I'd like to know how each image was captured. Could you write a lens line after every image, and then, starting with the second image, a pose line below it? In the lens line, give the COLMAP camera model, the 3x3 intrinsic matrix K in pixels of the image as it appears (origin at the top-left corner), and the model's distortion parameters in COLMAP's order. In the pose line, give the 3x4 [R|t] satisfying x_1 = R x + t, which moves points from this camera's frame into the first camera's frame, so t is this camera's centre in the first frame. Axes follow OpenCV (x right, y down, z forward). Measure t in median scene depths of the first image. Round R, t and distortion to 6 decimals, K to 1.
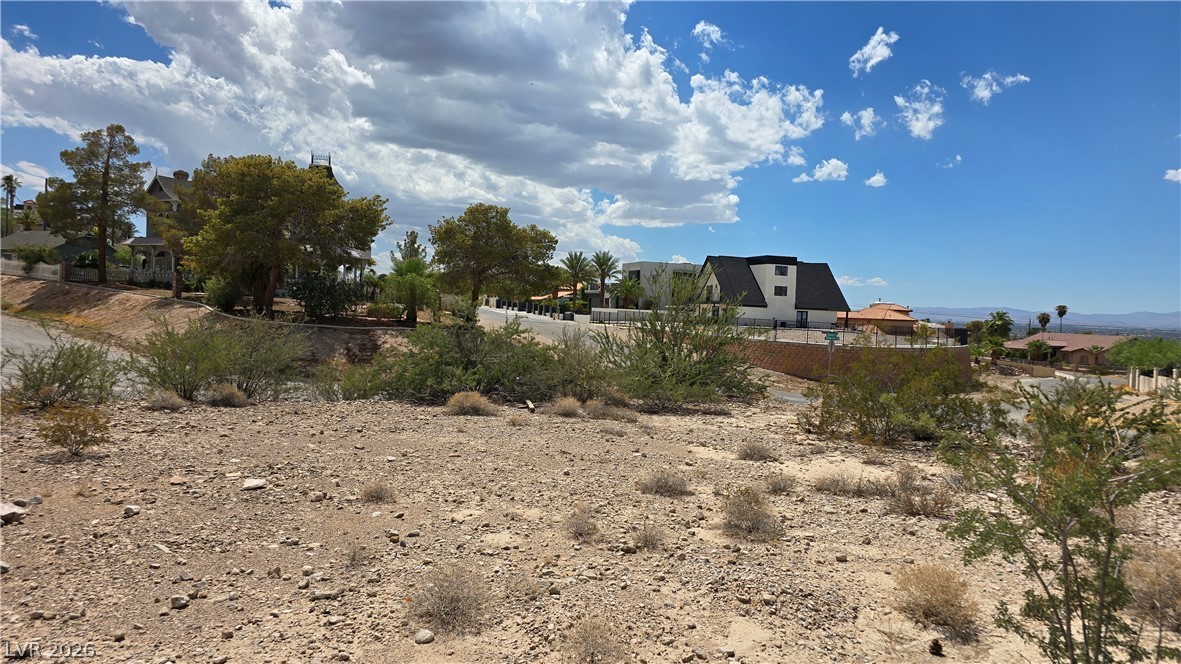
lens RADIAL K [[783.4, 0, 603.0], [0, 783.4, 330.4], [0, 0, 1]] dist [0.076431, -0.067999]
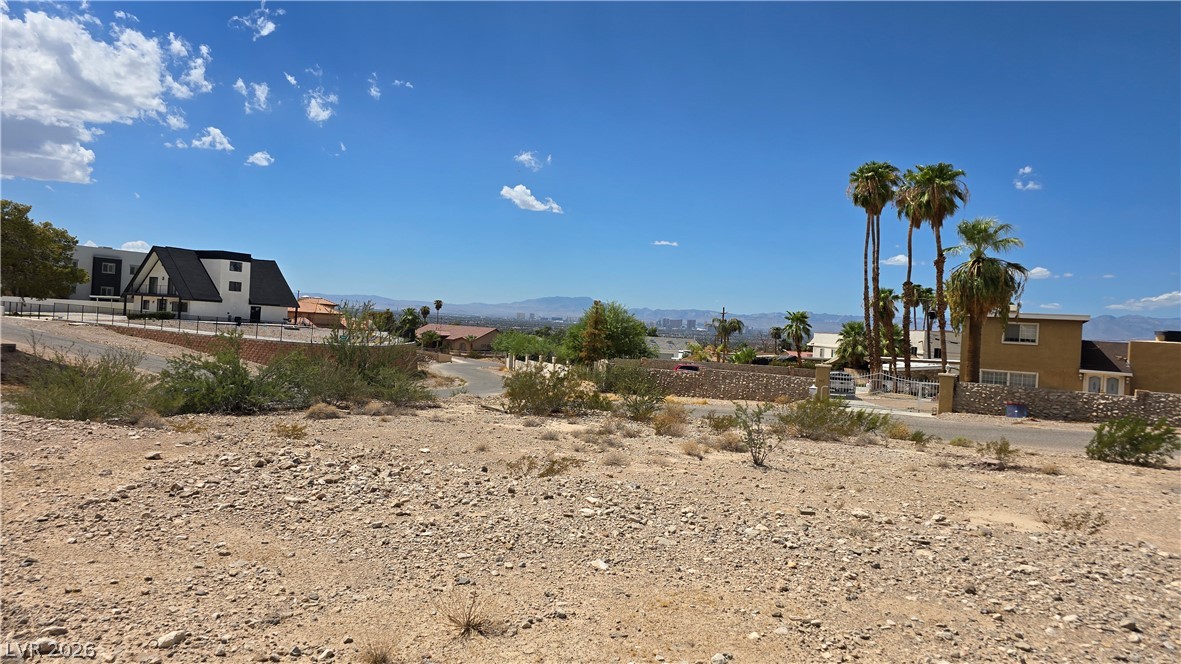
lens RADIAL K [[783.4, 0, 581.7], [0, 783.4, 324.9], [0, 0, 1]] dist [0.076431, -0.067999]
pose [[0.747844, 0.005550, 0.663852, -0.120042], [-0.013839, 0.999878, 0.007231, -0.013574], [-0.663731, -0.014595, 0.747829, -0.070050]]
